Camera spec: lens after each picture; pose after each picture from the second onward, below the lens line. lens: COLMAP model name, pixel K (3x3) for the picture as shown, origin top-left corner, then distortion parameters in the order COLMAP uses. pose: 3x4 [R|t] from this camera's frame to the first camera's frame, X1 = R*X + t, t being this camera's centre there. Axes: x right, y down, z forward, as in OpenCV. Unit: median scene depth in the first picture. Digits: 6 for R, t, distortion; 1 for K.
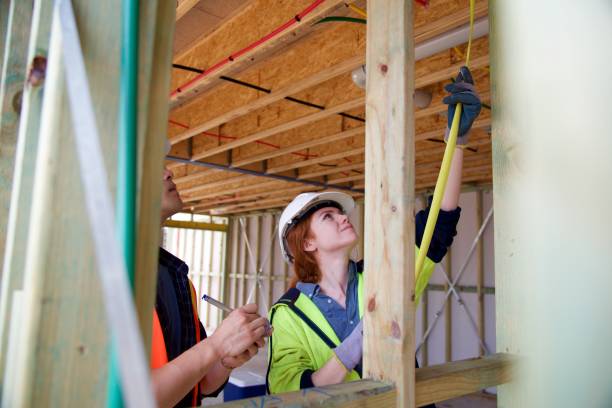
lens RADIAL K [[481.4, 0, 306.0], [0, 481.4, 204.0], [0, 0, 1]] dist [-0.039020, 0.001749]
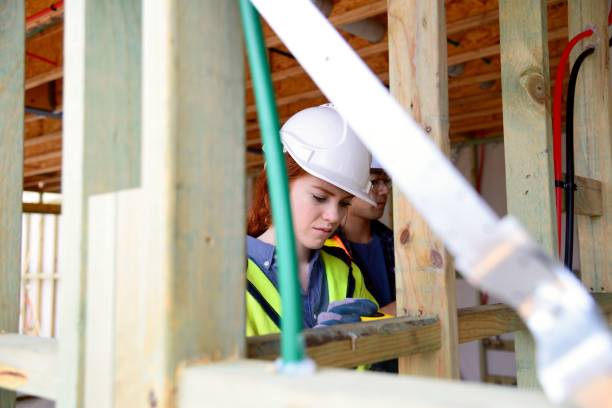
lens RADIAL K [[639.1, 0, 306.0], [0, 639.1, 204.0], [0, 0, 1]] dist [0.098105, 0.009442]
pose [[0.982641, -0.028394, 0.183333, -0.268801], [0.021905, 0.999063, 0.037323, 0.098376], [-0.184221, -0.032659, 0.982342, -0.162176]]
